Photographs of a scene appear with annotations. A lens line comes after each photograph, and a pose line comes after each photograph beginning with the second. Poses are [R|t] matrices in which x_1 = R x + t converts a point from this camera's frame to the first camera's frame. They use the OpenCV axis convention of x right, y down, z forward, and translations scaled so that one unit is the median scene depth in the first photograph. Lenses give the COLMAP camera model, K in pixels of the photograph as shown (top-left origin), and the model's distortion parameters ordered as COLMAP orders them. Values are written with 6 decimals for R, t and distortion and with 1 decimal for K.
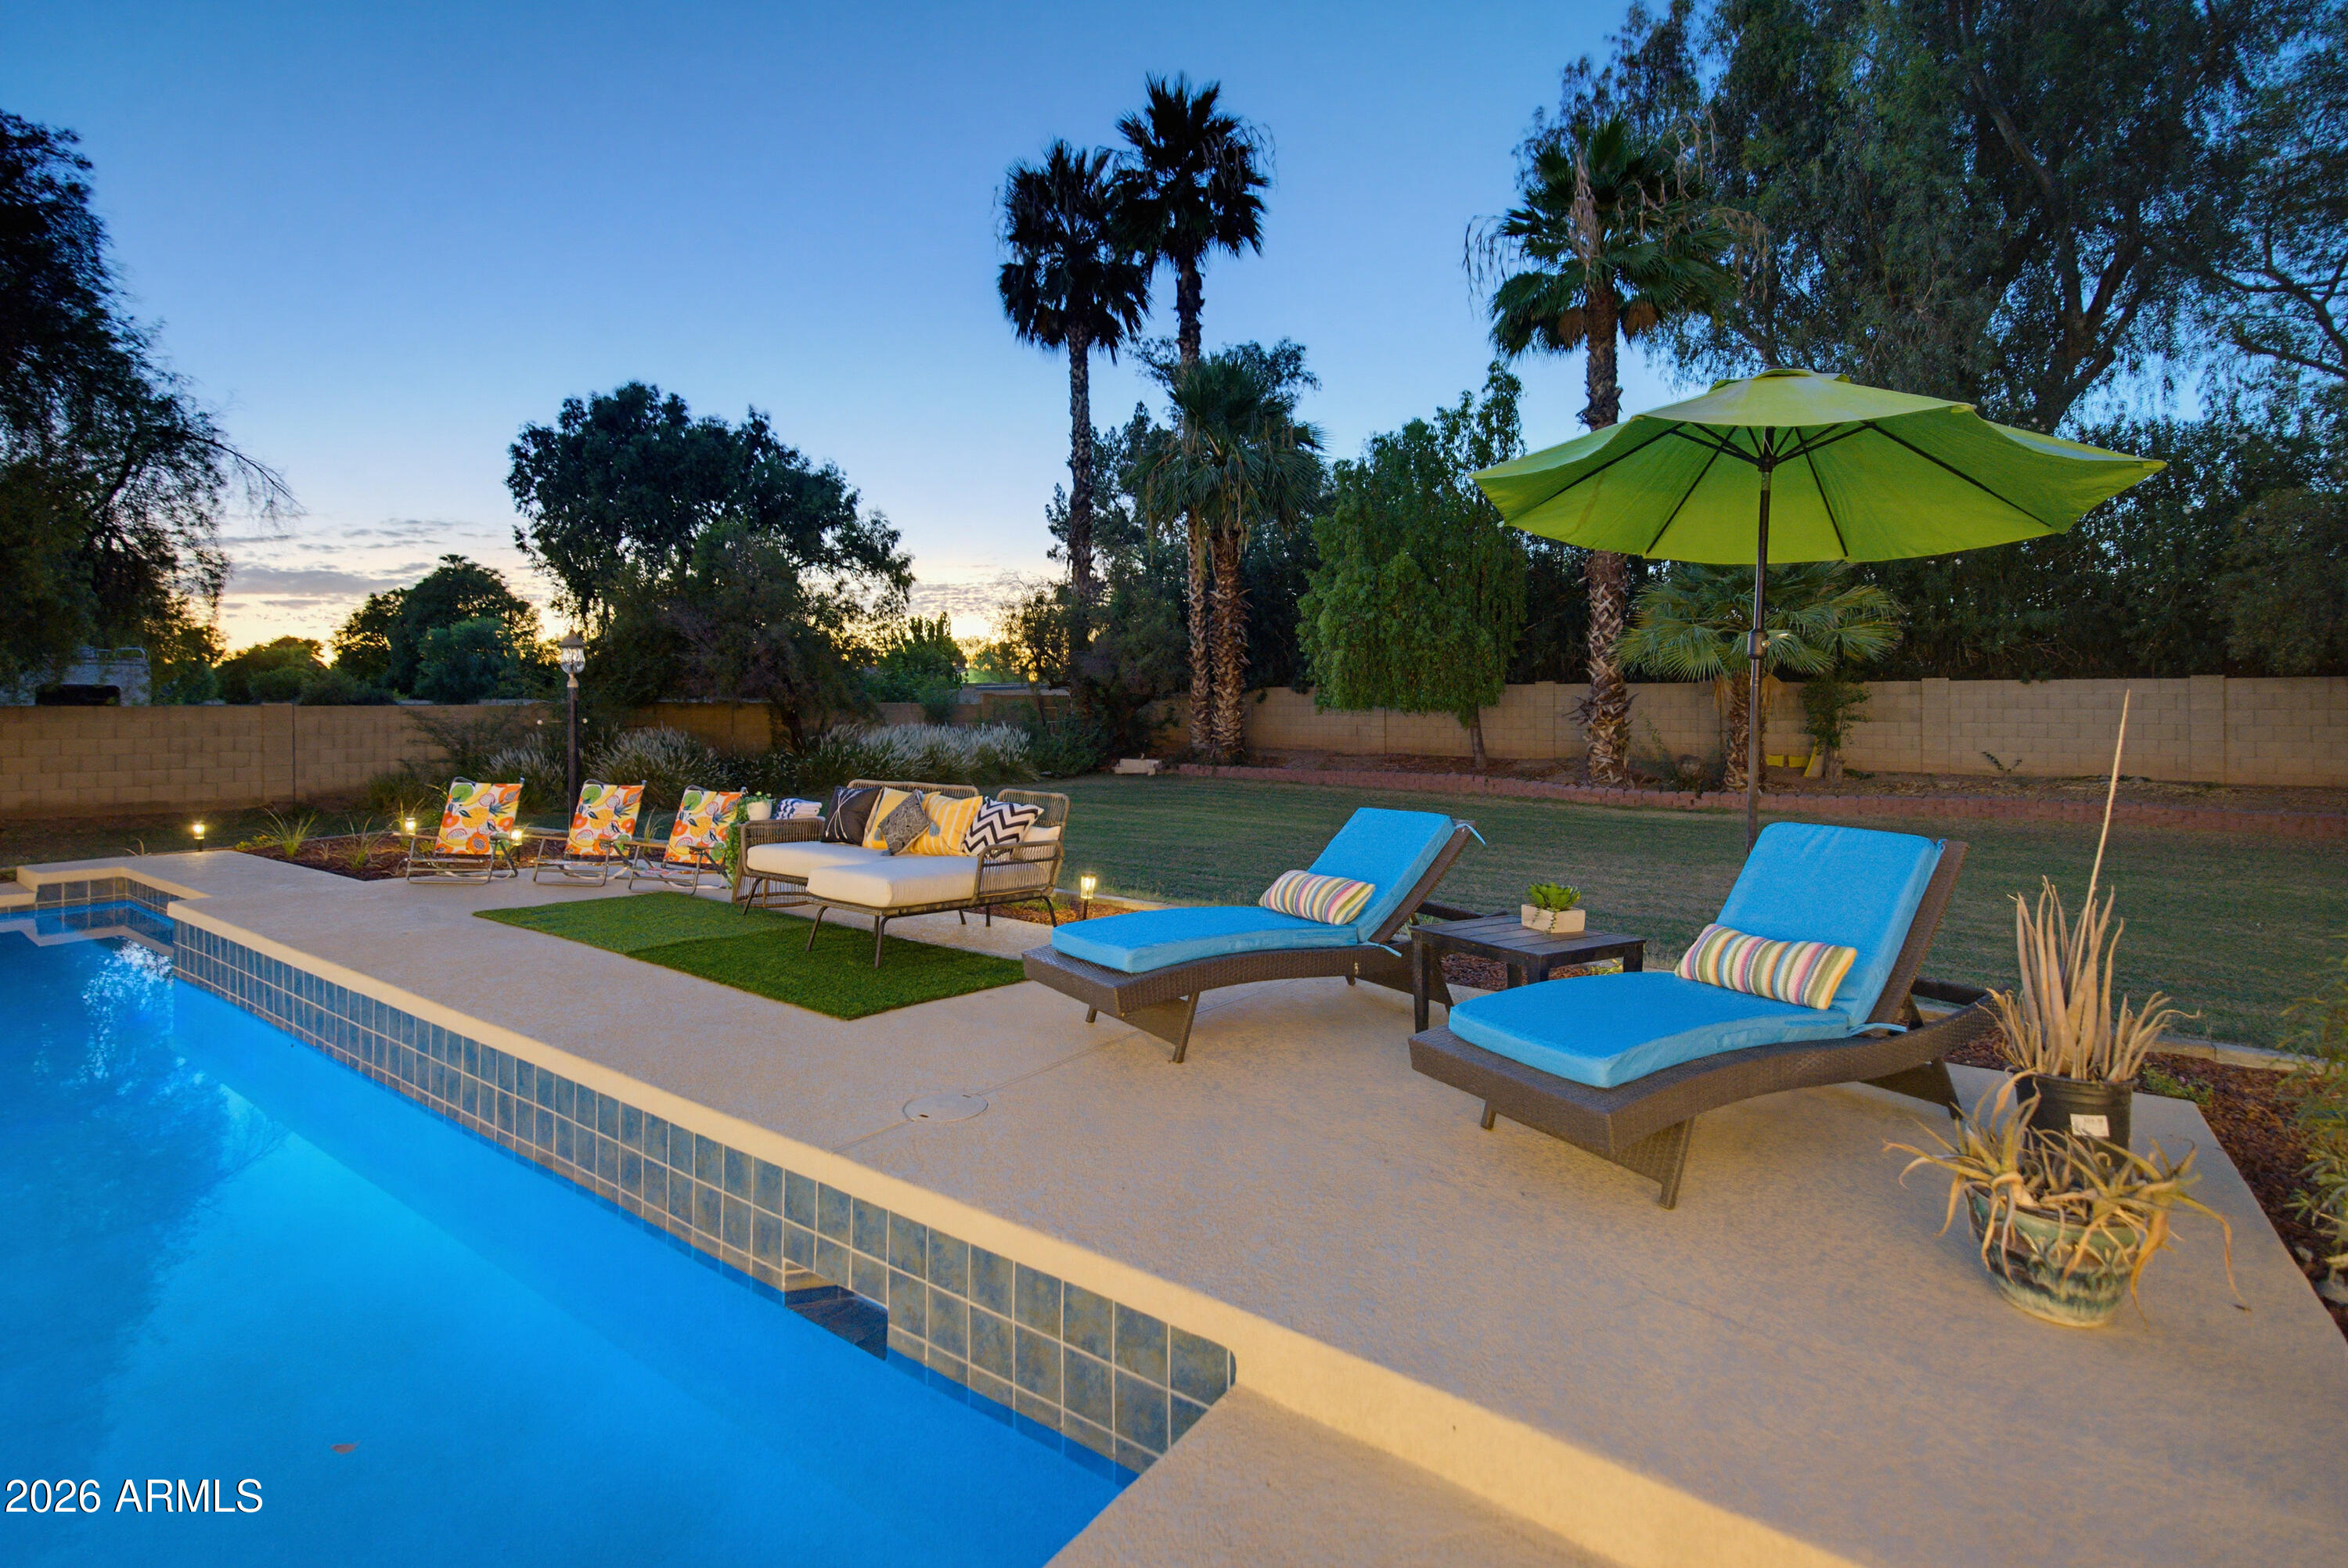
lens RADIAL K [[1093.2, 0, 1163.5], [0, 1093.2, 714.8], [0, 0, 1]] dist [0.001778, 0.001532]
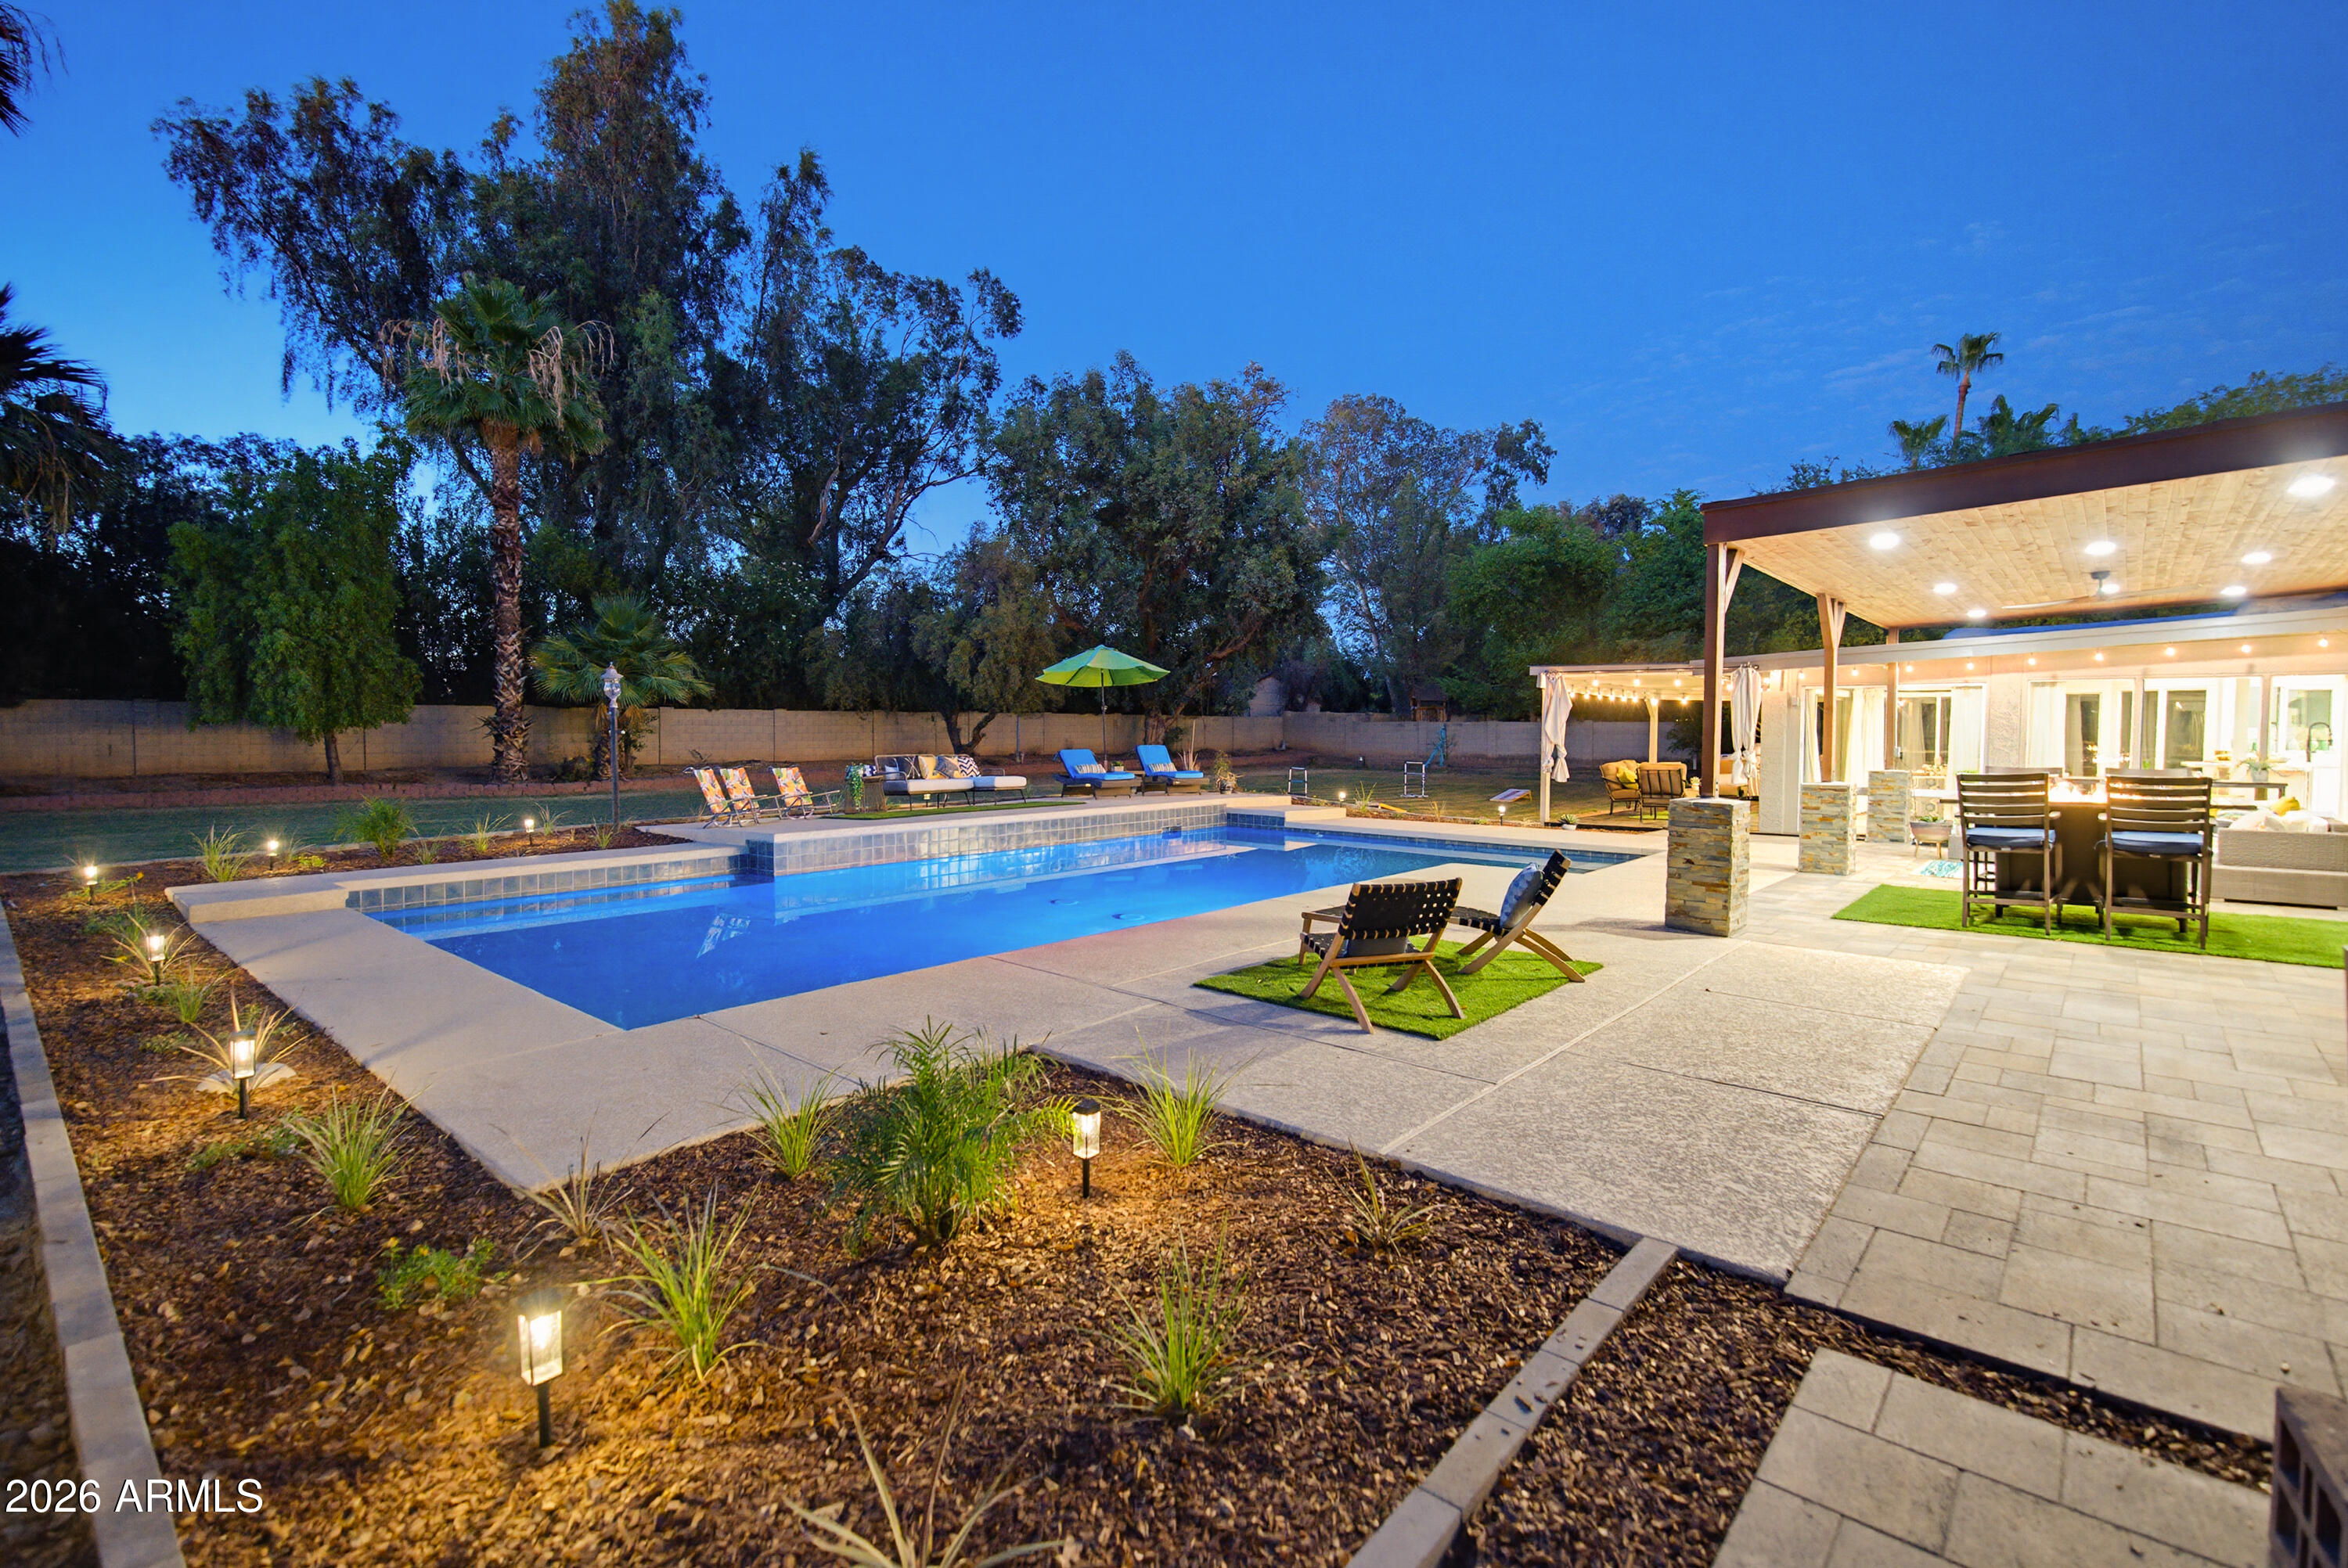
lens RADIAL K [[1093.2, 0, 1195.4], [0, 1093.2, 713.0], [0, 0, 1]] dist [0.001778, 0.001532]
pose [[0.073631, 0.012837, 0.997203, -0.820318], [0.007709, 0.999880, -0.013441, 0.003035], [-0.997256, 0.008677, 0.073523, 0.065930]]
